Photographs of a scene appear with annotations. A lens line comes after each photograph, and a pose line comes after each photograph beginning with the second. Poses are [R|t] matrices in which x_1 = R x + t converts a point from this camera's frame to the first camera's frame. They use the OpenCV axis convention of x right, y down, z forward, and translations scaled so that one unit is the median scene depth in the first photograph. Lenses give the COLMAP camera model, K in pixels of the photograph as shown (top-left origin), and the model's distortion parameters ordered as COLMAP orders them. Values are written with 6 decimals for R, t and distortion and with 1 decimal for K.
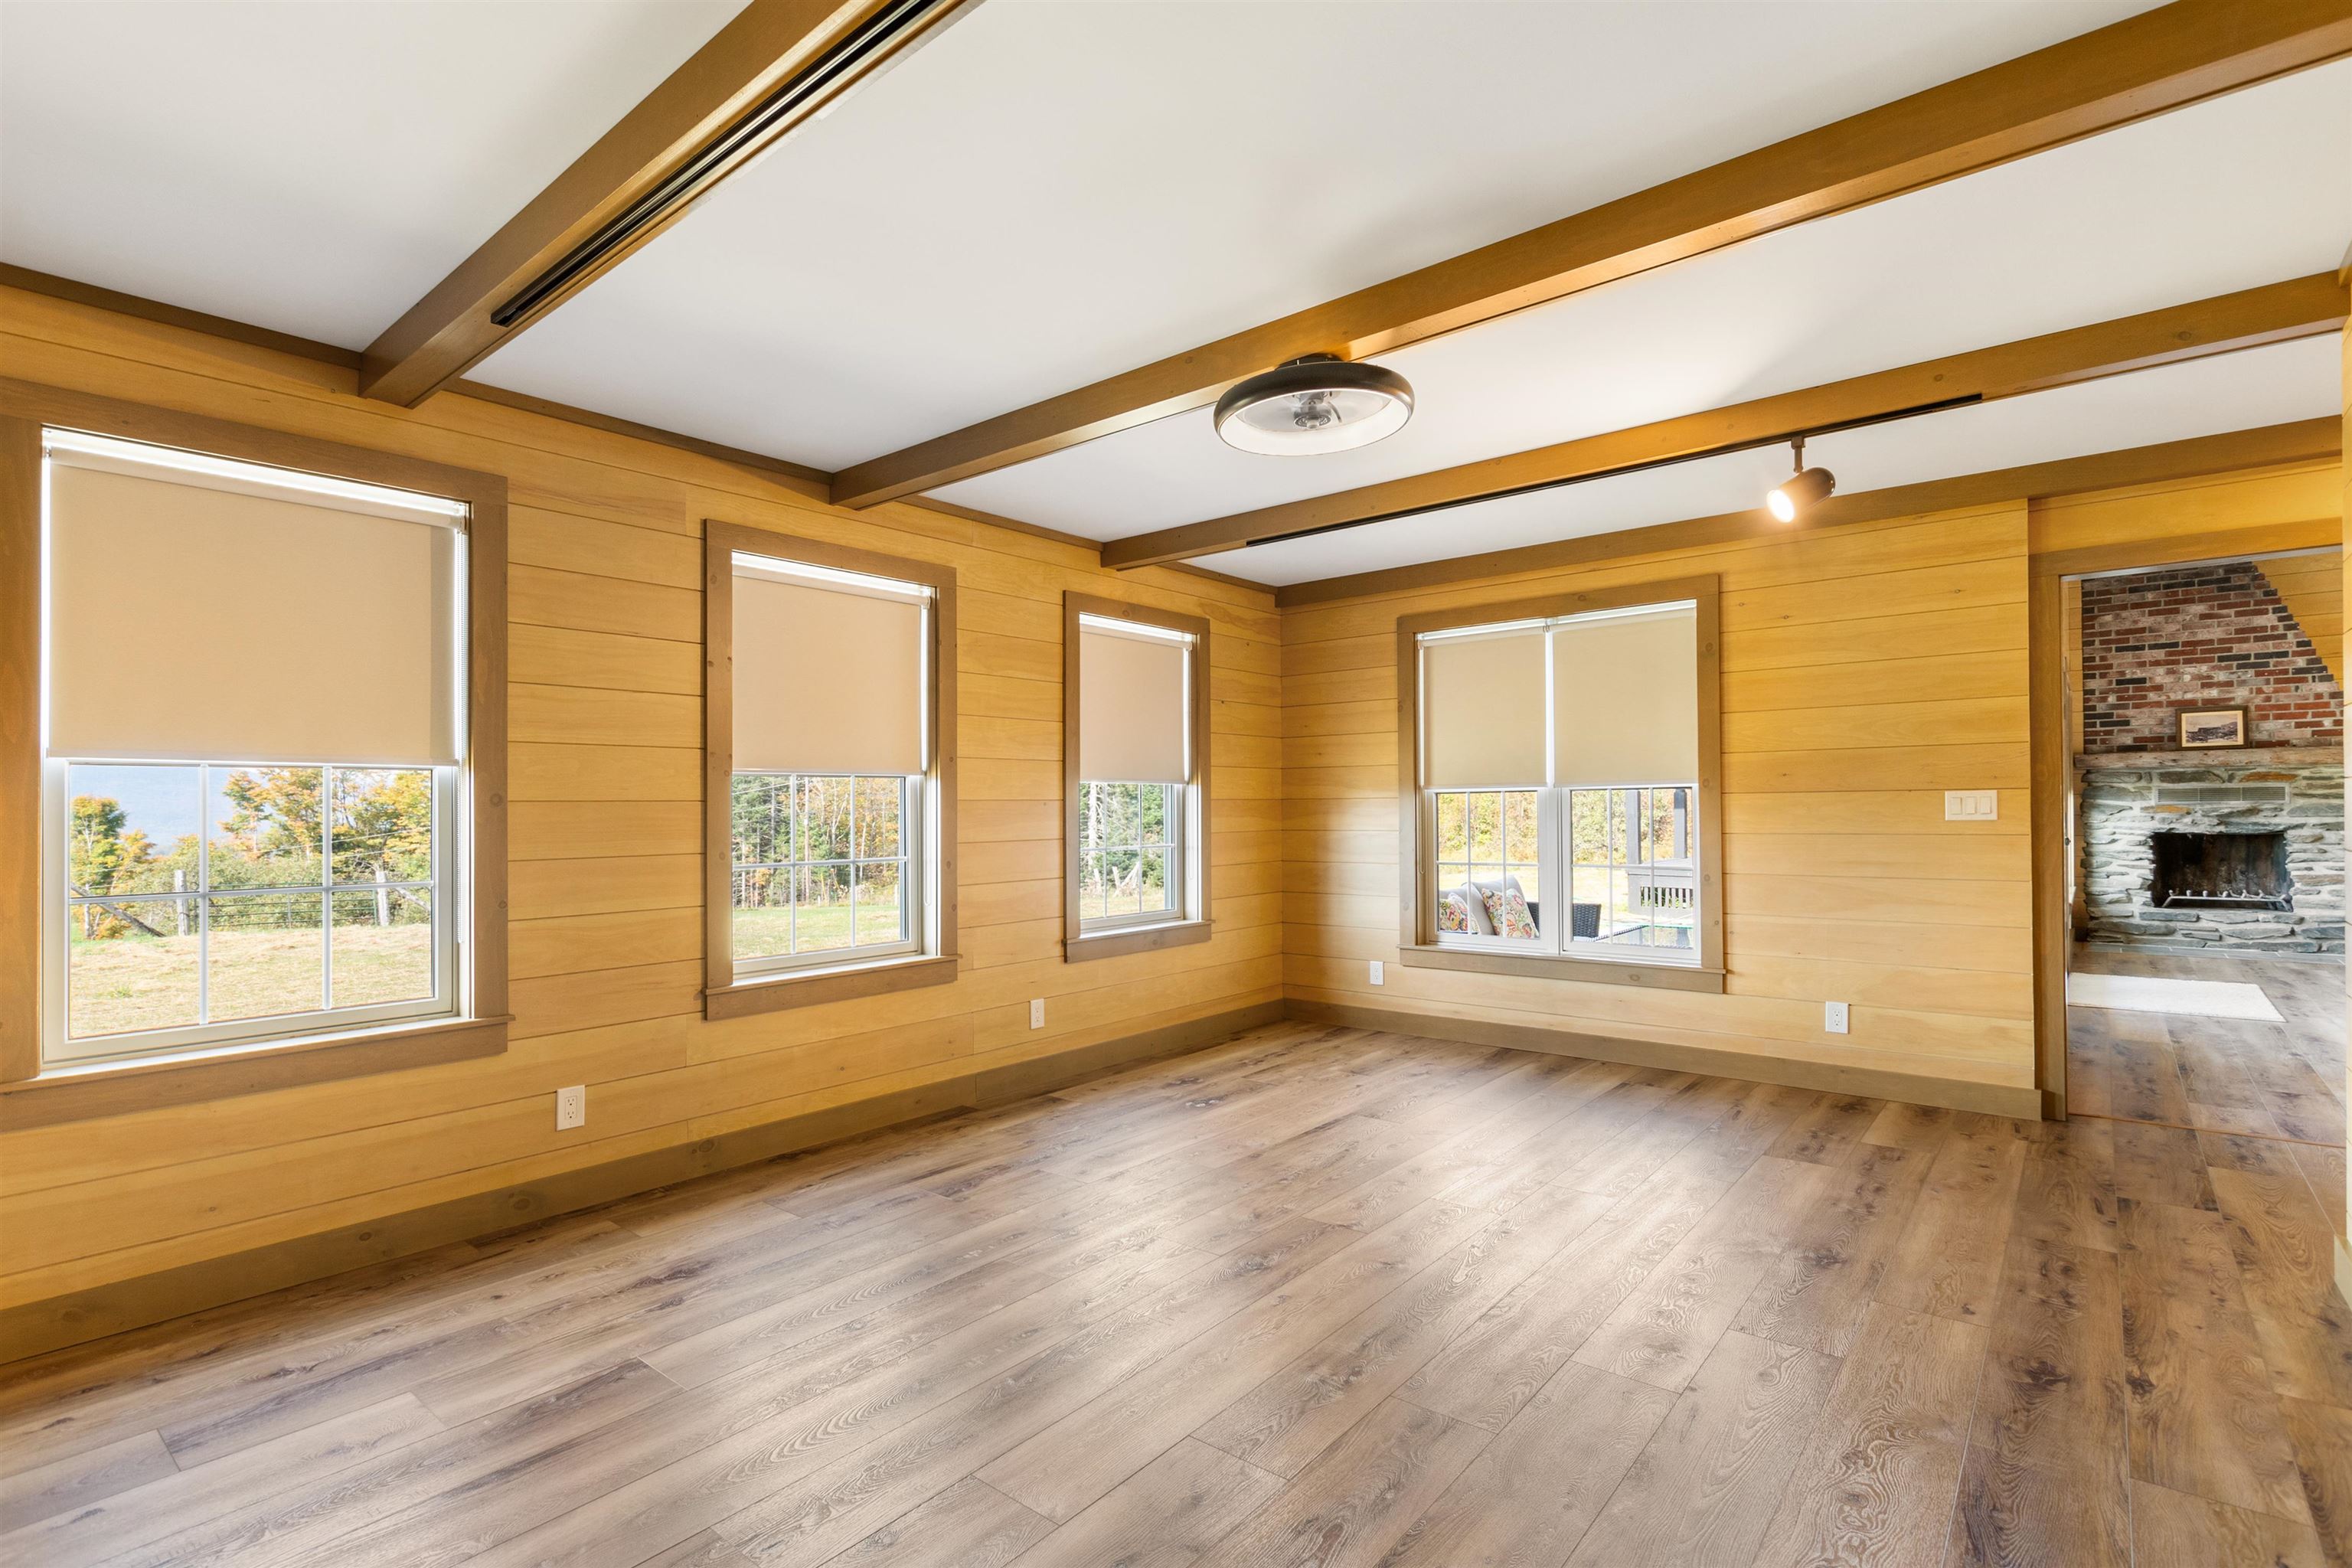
lens RADIAL K [[1103.5, 0, 1171.7], [0, 1103.5, 808.2], [0, 0, 1]] dist [-0.002617, -0.000314]
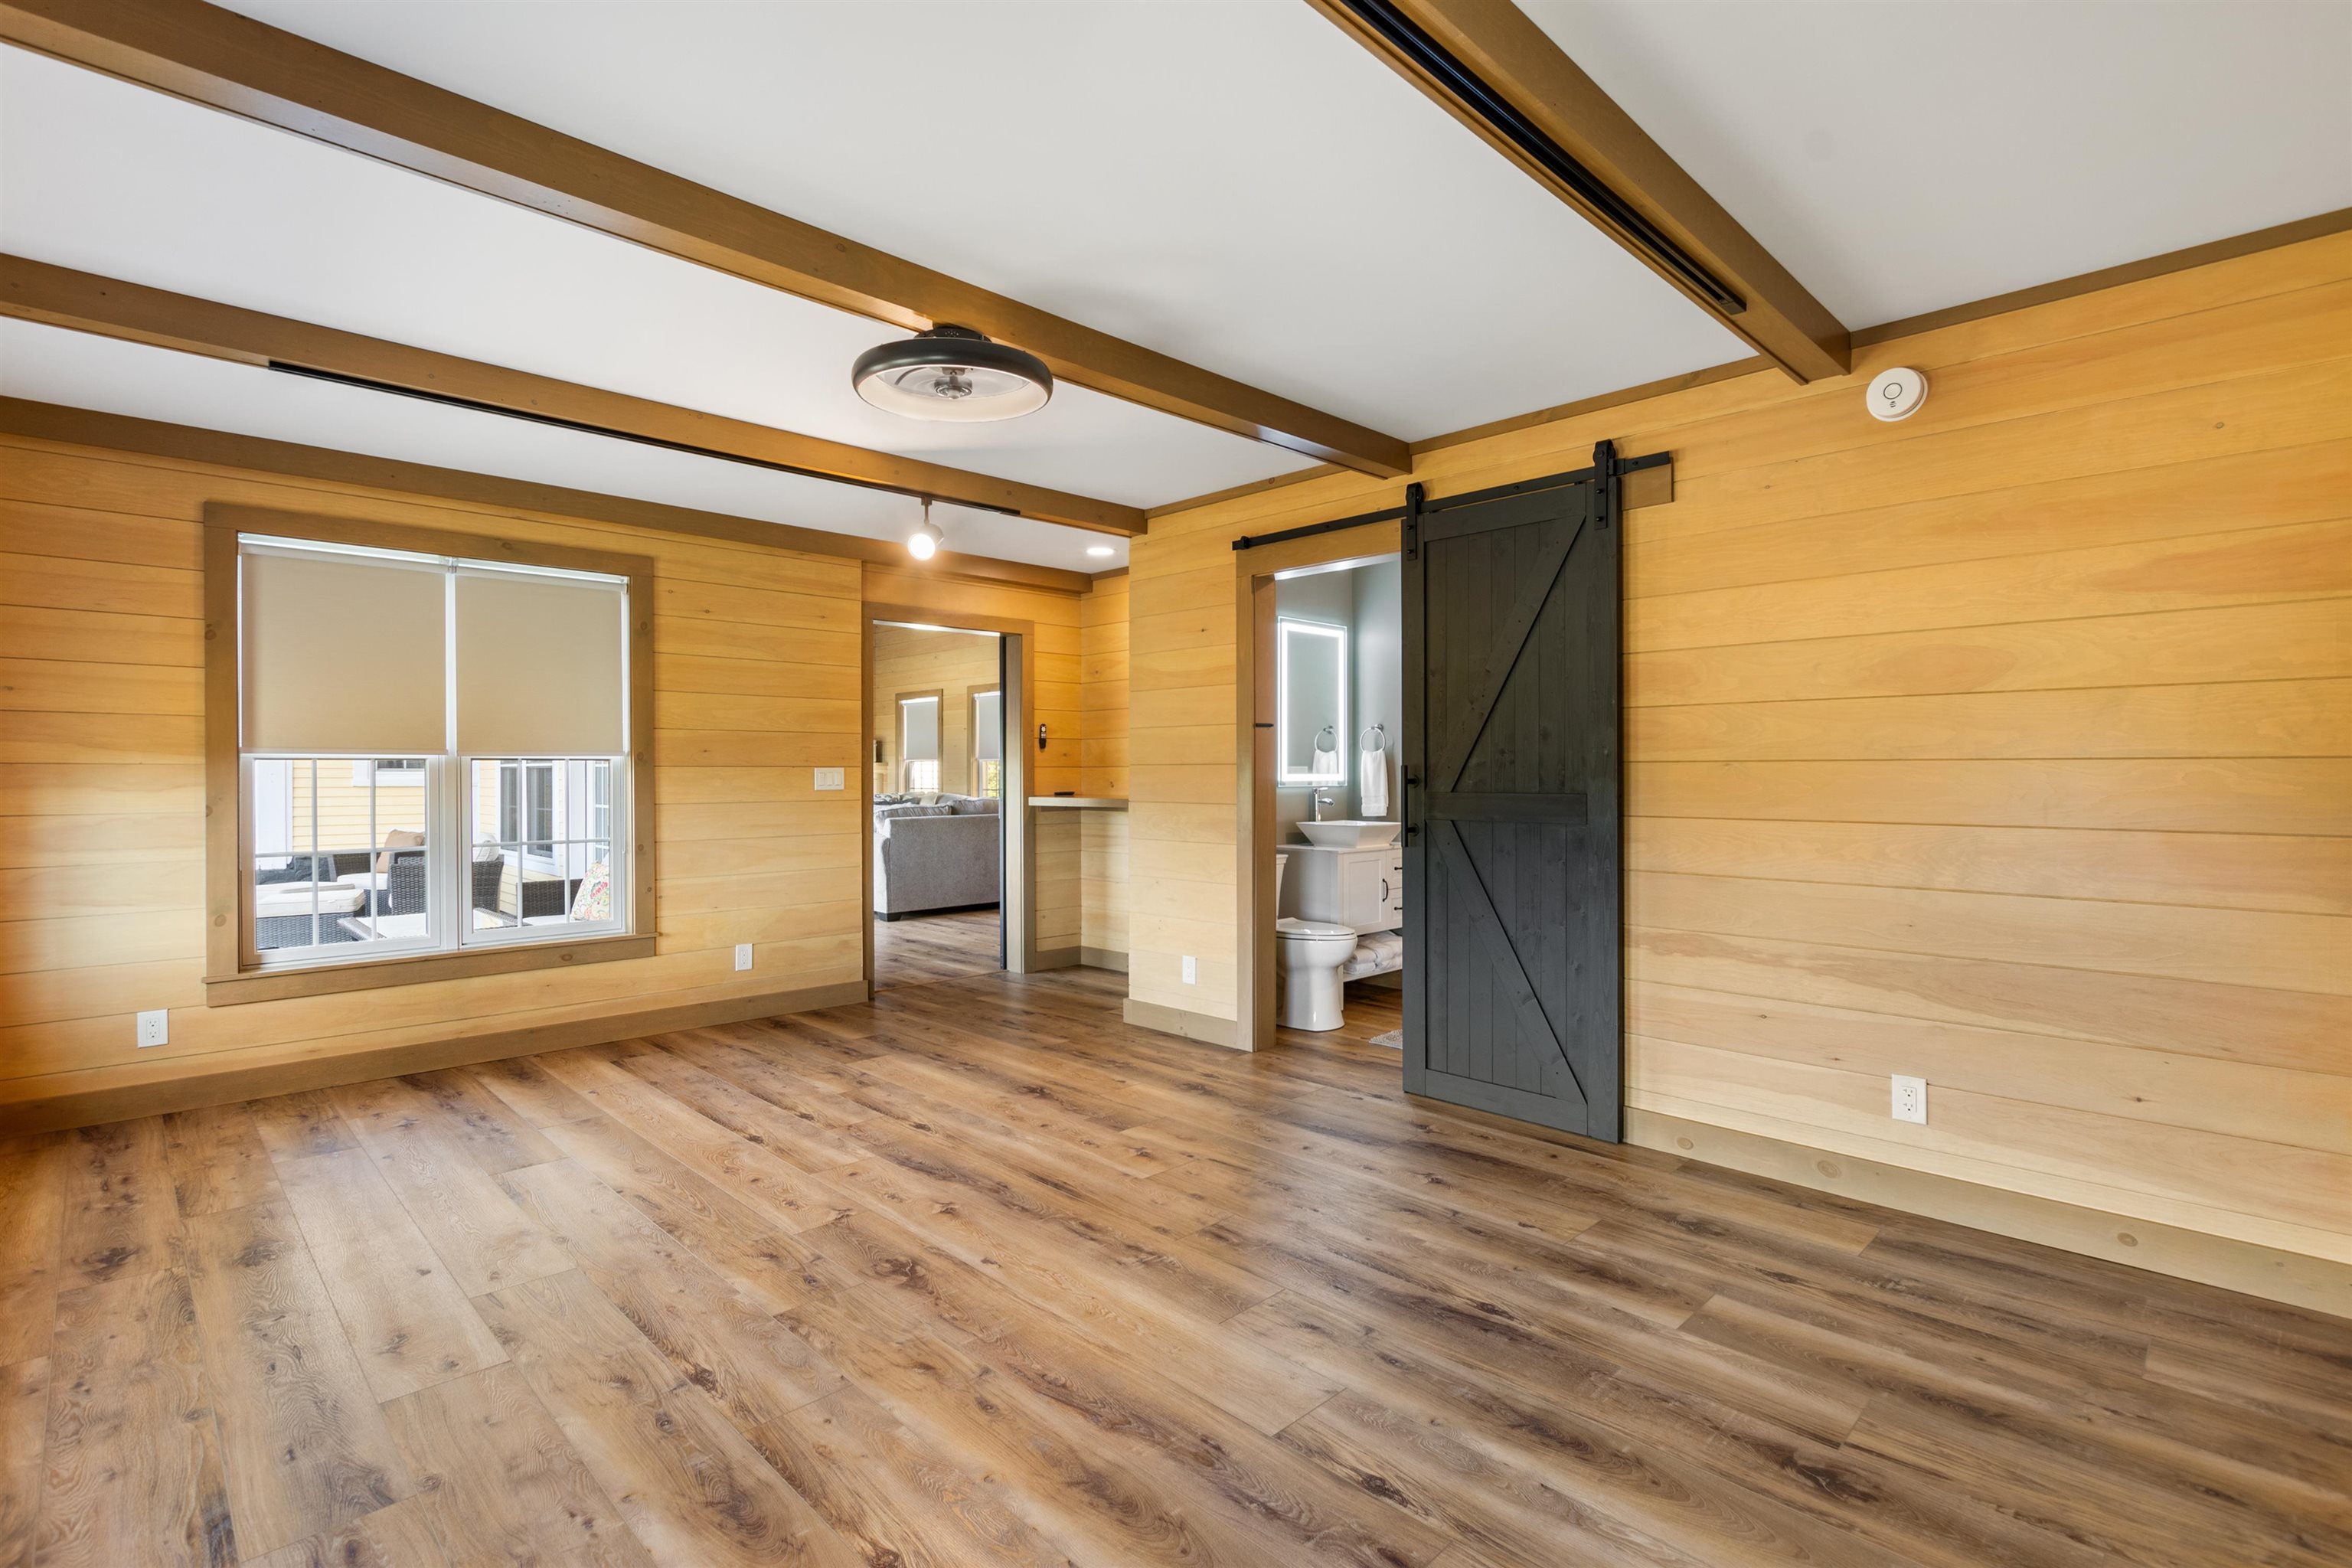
lens RADIAL K [[1077.9, 0, 1168.6], [0, 1077.9, 775.2], [0, 0, 1]] dist [-0.002344, 0.000081]
pose [[0.115615, 0.008670, 0.993256, -0.476725], [0.001480, 0.999959, -0.008901, 0.005190], [-0.993293, 0.002499, 0.115598, 0.398783]]
